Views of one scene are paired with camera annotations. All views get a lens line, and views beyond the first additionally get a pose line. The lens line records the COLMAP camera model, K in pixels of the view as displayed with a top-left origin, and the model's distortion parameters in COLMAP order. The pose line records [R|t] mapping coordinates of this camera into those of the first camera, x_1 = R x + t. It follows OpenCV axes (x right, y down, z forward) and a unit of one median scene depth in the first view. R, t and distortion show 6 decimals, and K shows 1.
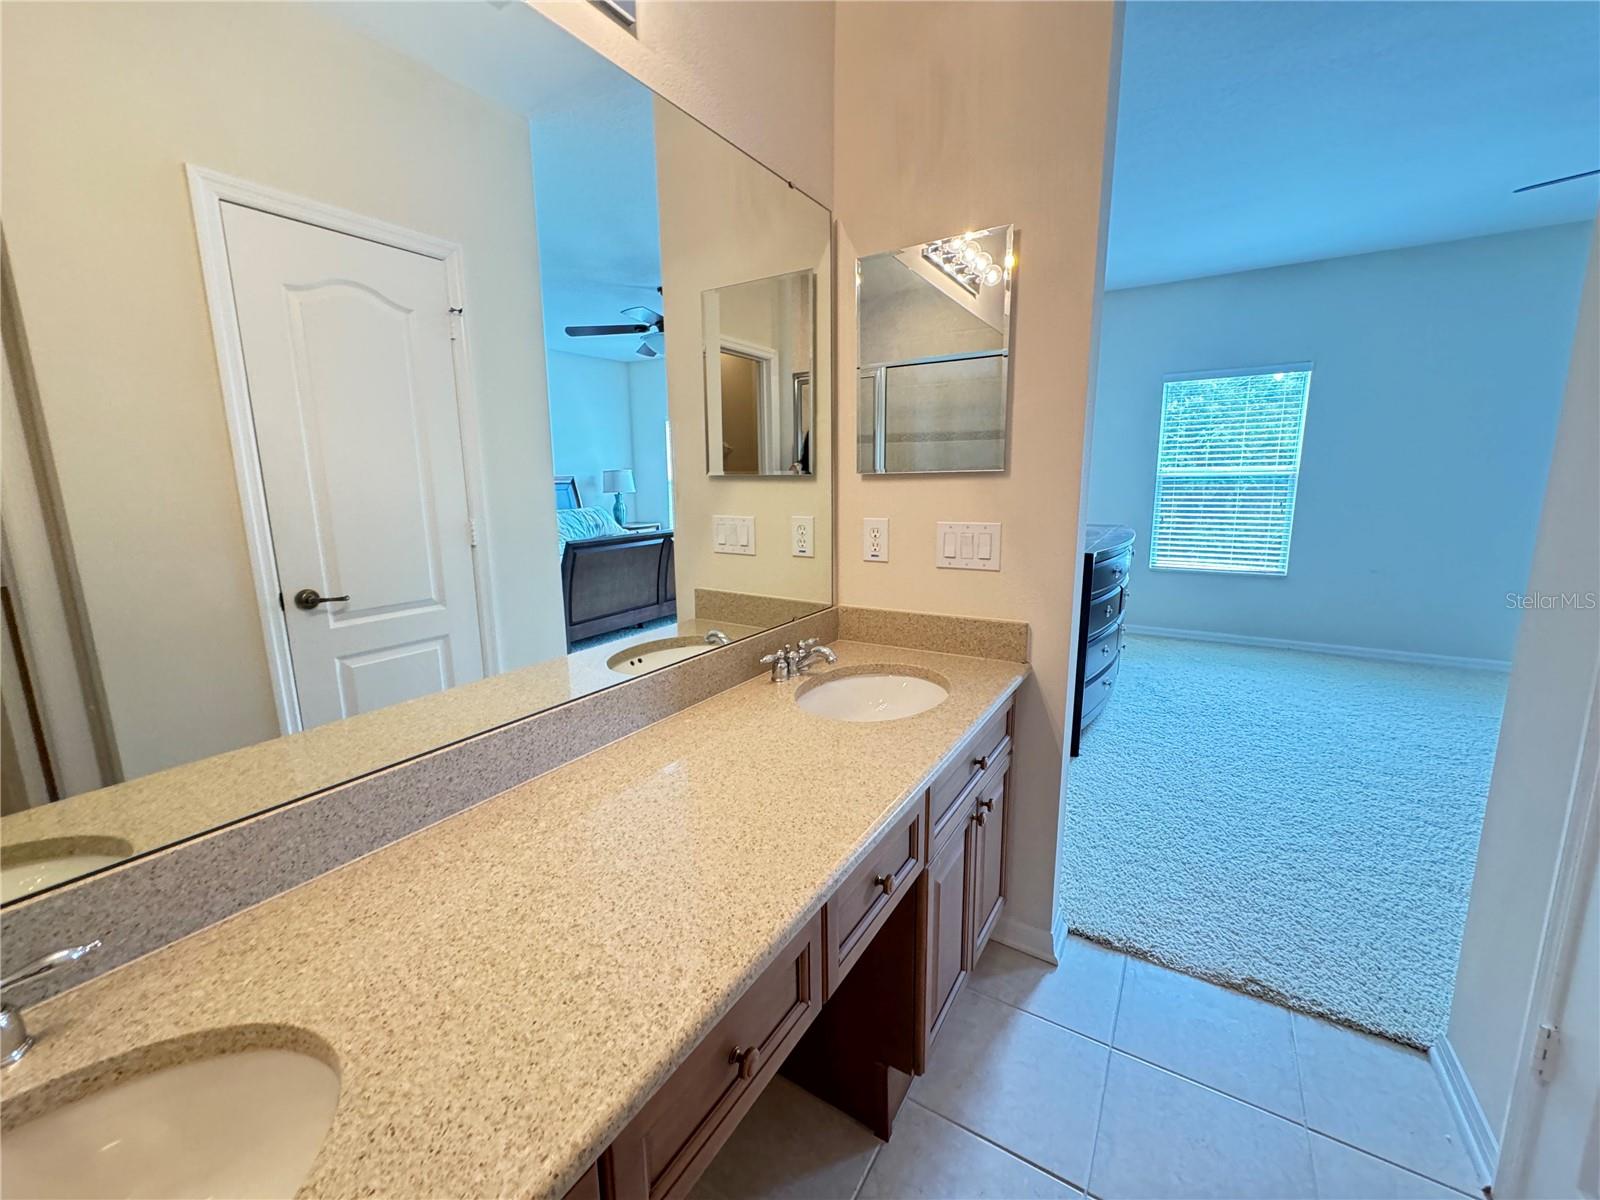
lens RADIAL K [[636.8, 0, 798.1], [0, 636.8, 598.0], [0, 0, 1]] dist [-0.000740, -0.000205]
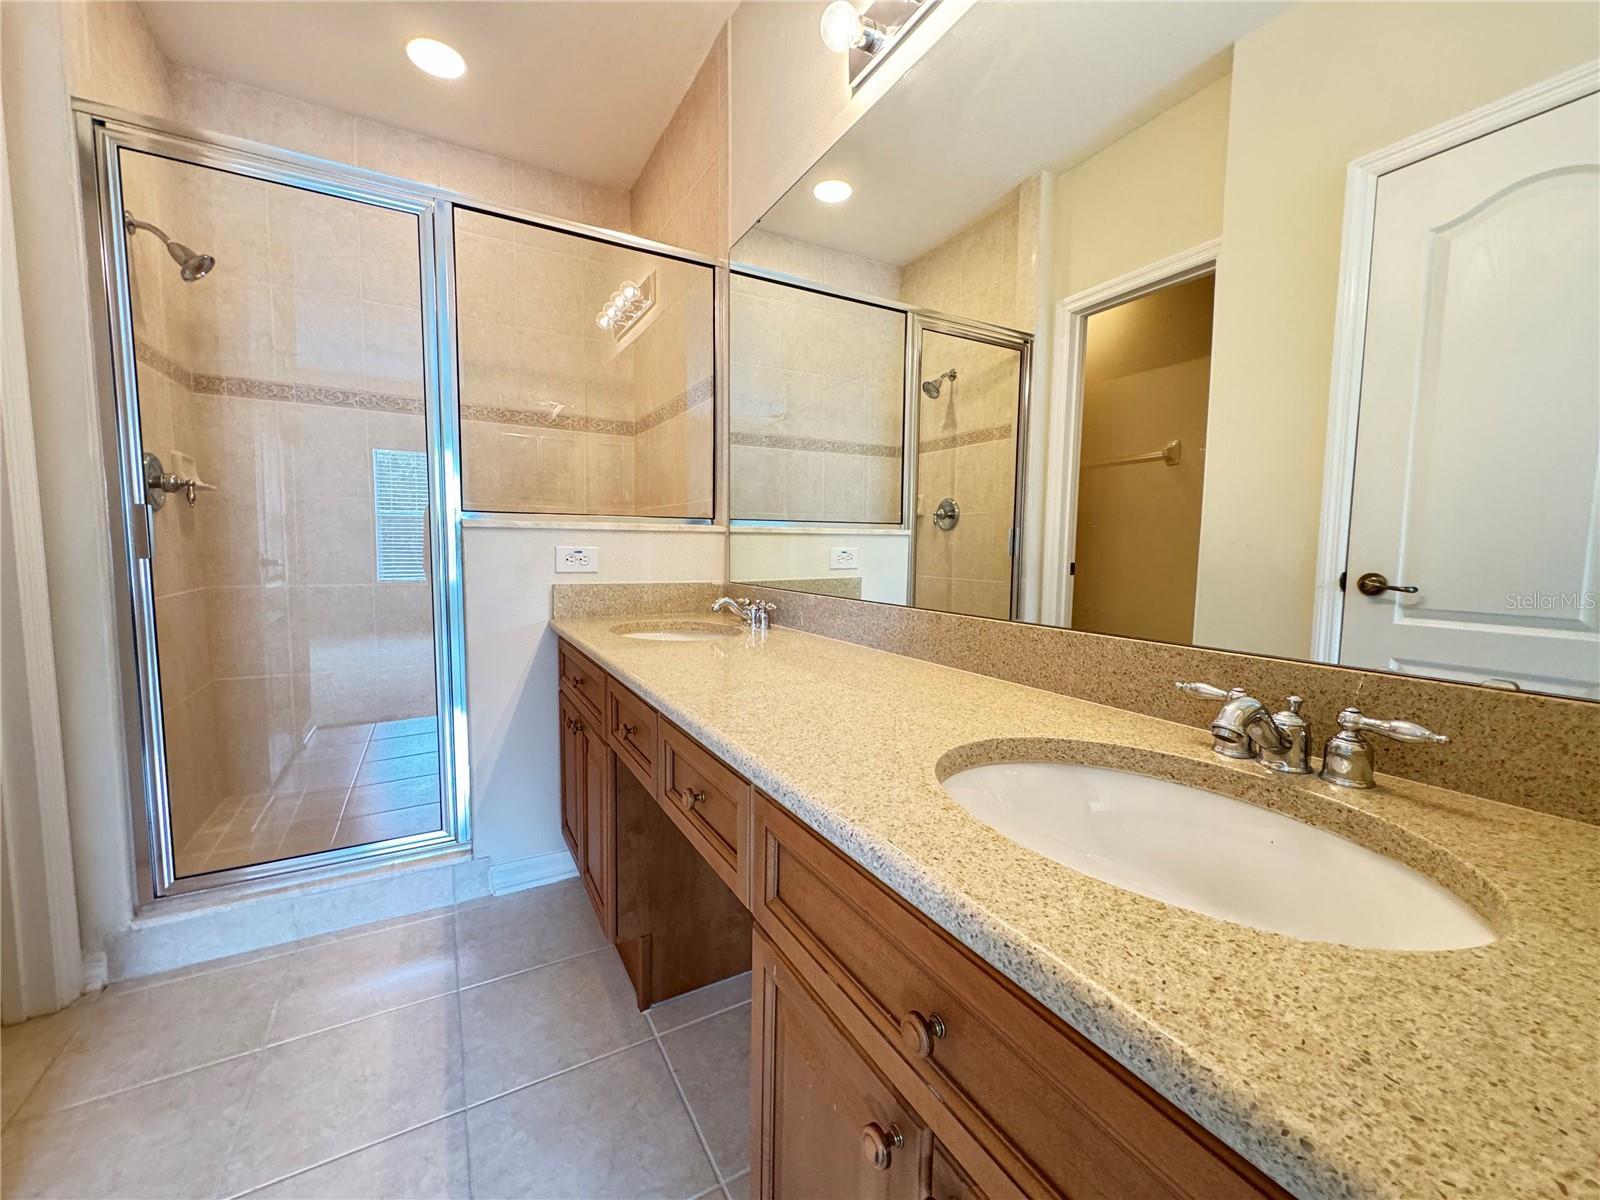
lens RADIAL K [[636.8, 0, 801.2], [0, 636.8, 595.3], [0, 0, 1]] dist [-0.000740, -0.000205]
pose [[-0.469927, 0.079850, -0.879086, 0.405573], [-0.161788, 0.971238, 0.174706, -0.009307], [0.867752, 0.224324, -0.443492, 0.709077]]
